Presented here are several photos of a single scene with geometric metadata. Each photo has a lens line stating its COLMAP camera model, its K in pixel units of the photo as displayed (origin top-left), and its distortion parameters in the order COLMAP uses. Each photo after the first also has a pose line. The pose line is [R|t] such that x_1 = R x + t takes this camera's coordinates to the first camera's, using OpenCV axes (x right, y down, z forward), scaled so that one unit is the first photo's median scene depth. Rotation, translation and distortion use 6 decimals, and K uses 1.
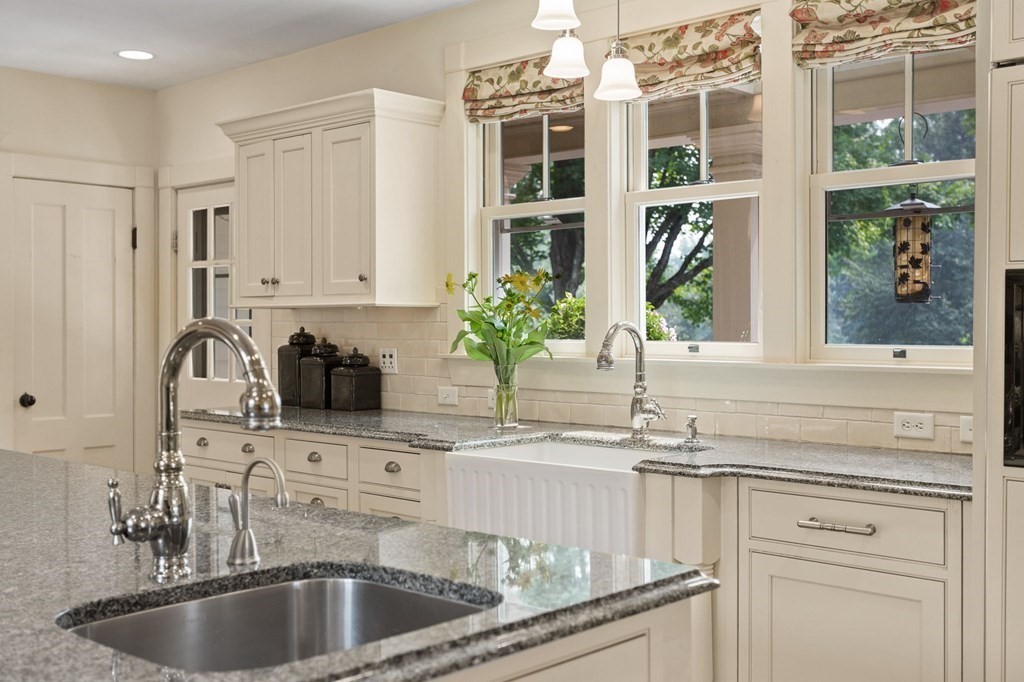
lens RADIAL K [[1107.5, 0, 512.1], [0, 1107.5, 341.5], [0, 0, 1]] dist [0.011586, 0.000000]
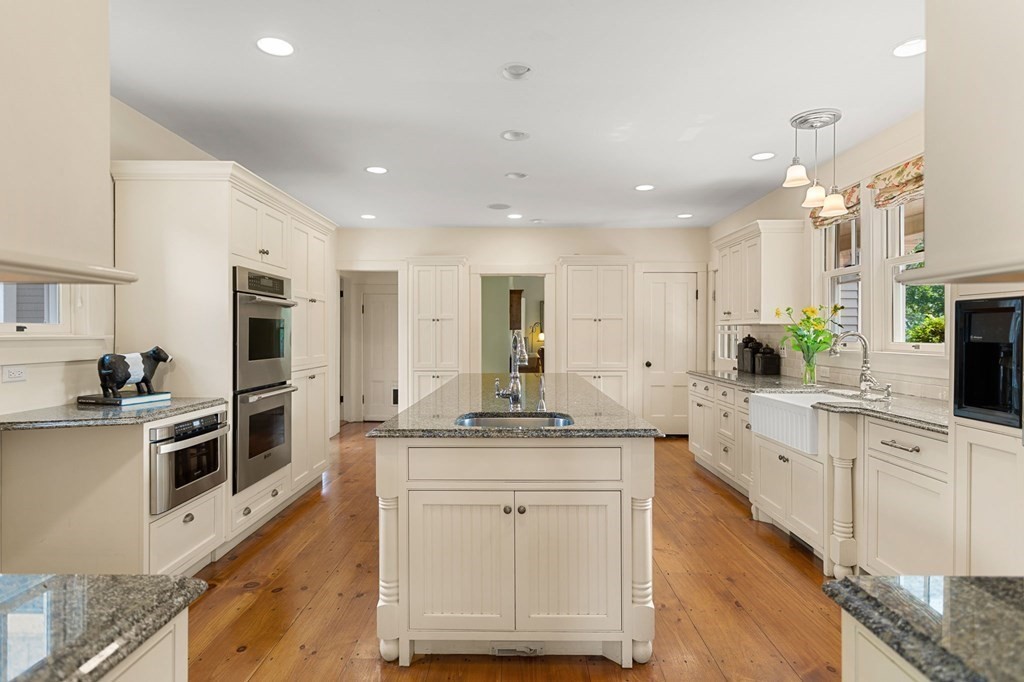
lens RADIAL K [[561.1, 0, 511.9], [0, 561.1, 340.3], [0, 0, 1]] dist [0.000732, 0.000164]
pose [[0.664905, 0.007960, -0.746885, 0.388259], [-0.007595, 0.999964, 0.003896, -0.002255], [0.746889, 0.003082, 0.664941, -0.055092]]
